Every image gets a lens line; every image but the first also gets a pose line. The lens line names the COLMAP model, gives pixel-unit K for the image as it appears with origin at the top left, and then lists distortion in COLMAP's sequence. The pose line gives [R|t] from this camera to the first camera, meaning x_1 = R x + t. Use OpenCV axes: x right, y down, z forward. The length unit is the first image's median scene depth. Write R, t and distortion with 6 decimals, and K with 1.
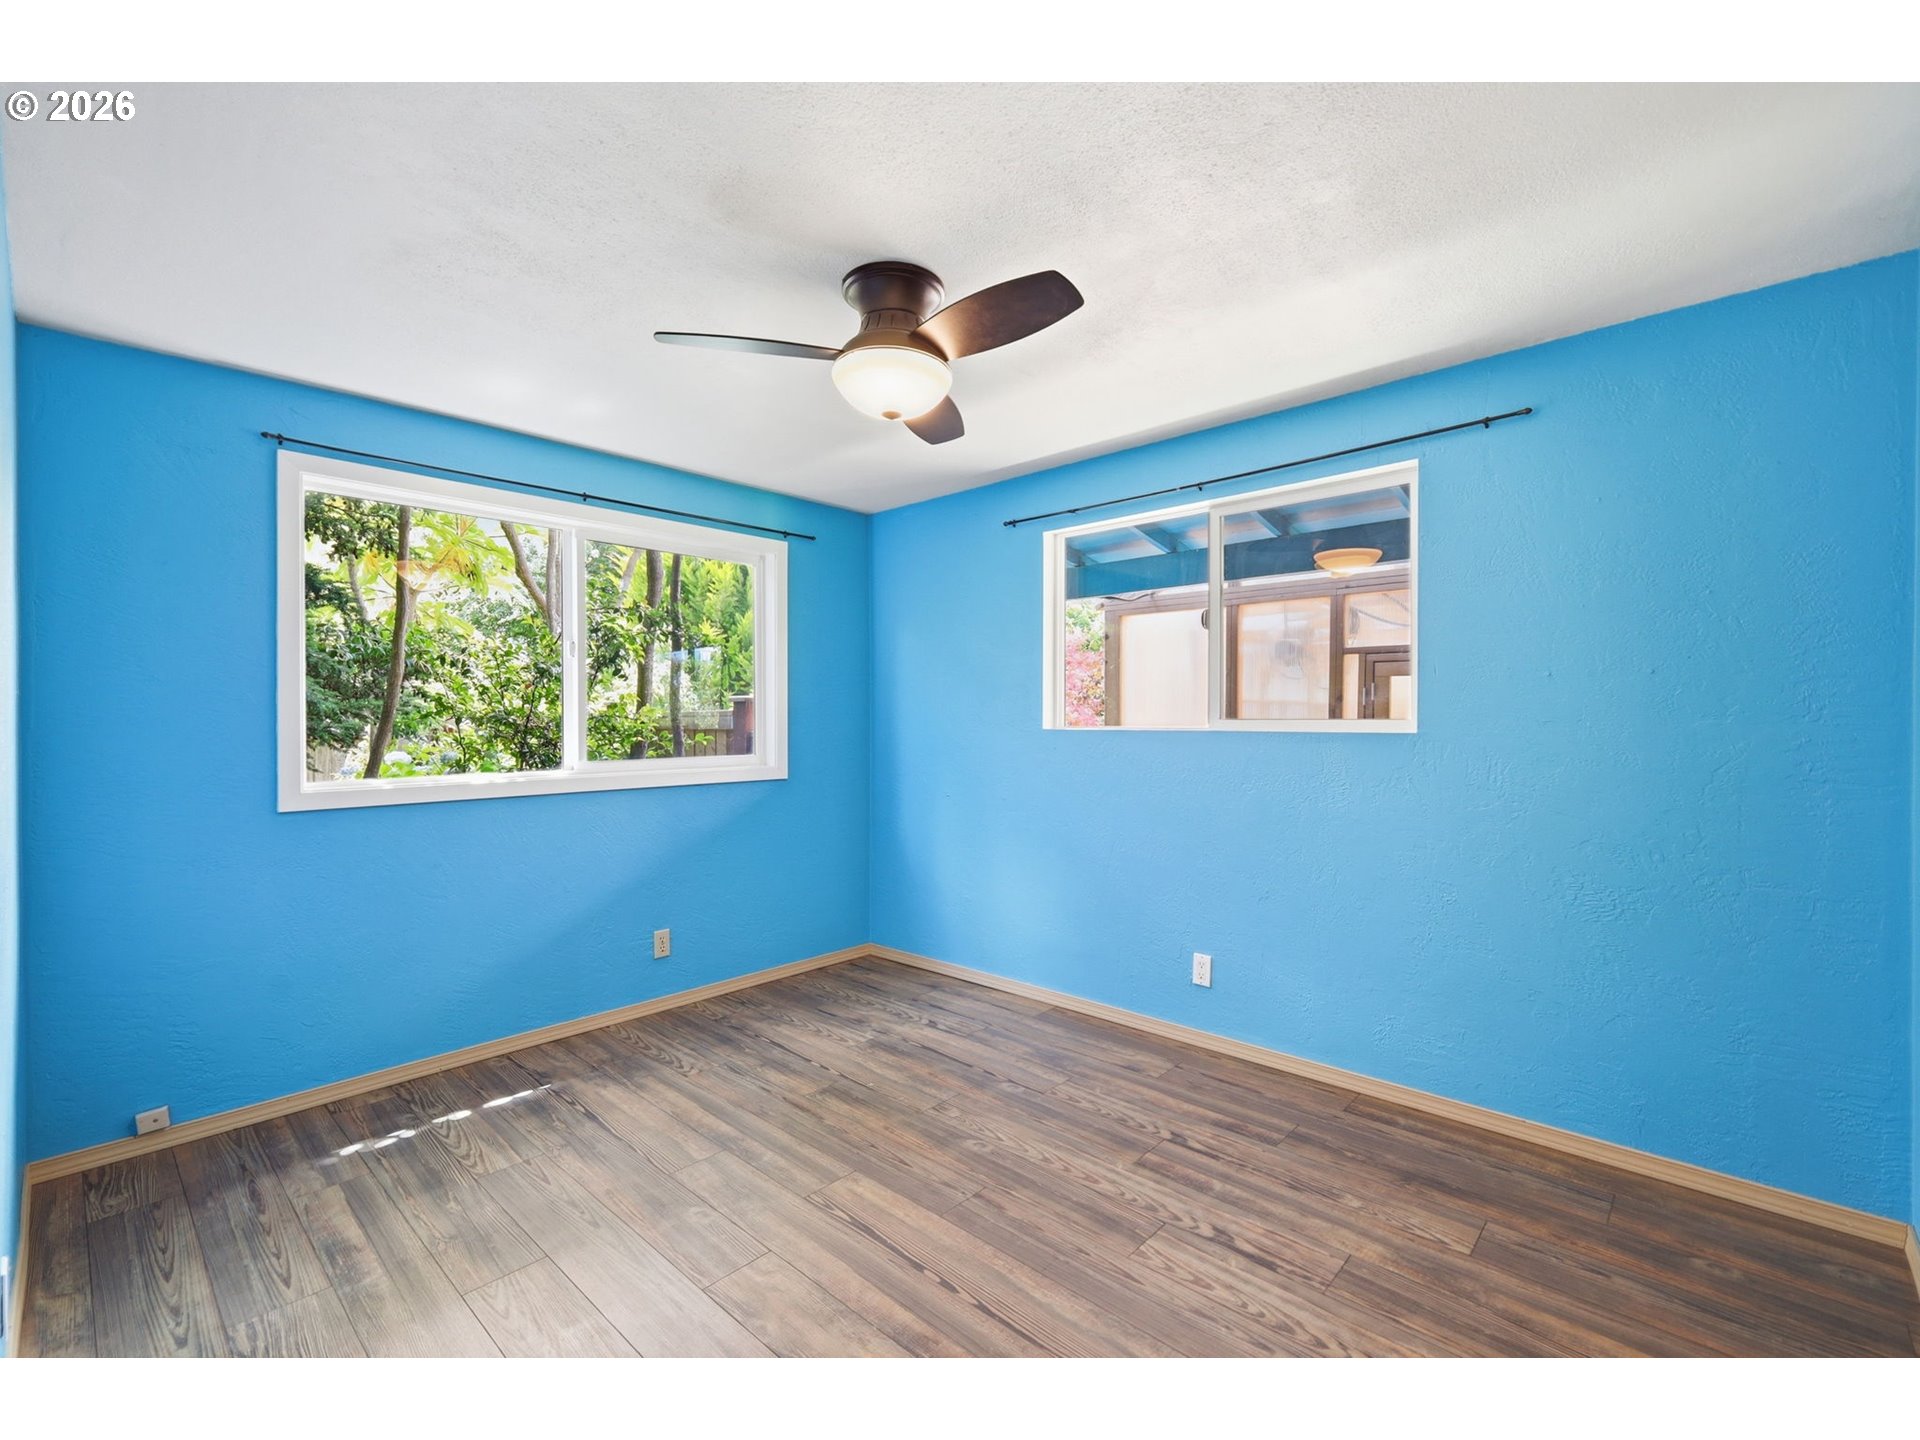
lens RADIAL K [[842.2, 0, 958.7], [0, 842.2, 718.9], [0, 0, 1]] dist [0.004062, 0.000413]
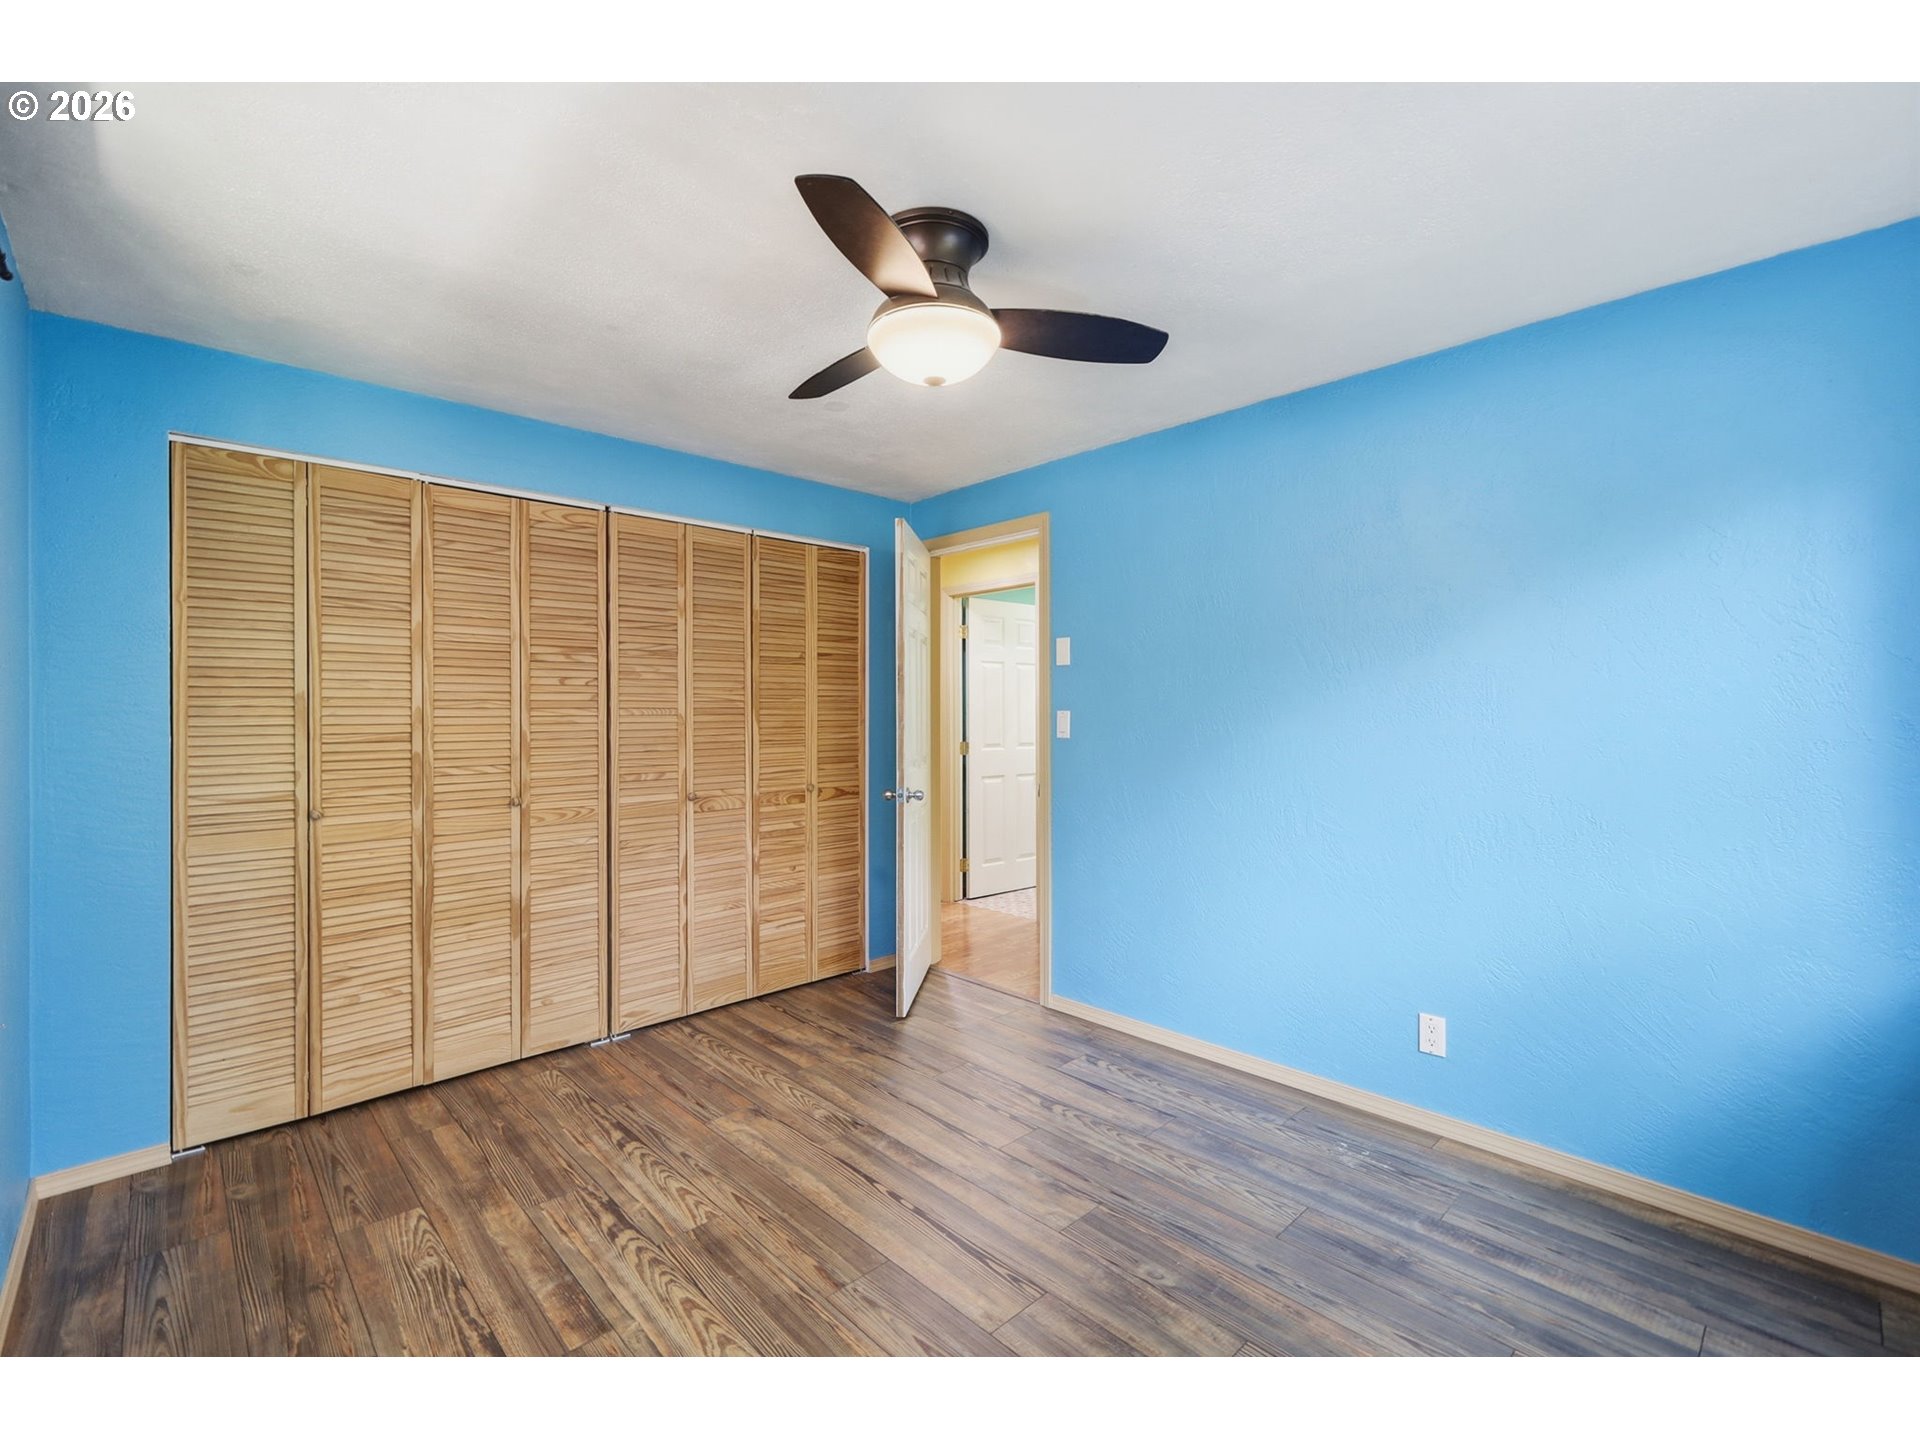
lens RADIAL K [[842.2, 0, 958.7], [0, 842.2, 718.9], [0, 0, 1]] dist [0.004062, 0.000413]
pose [[-0.998159, 0.008317, 0.060077, -0.164627], [0.008537, 0.999958, 0.003407, -0.001086], [-0.060047, 0.003913, -0.998188, 1.994253]]
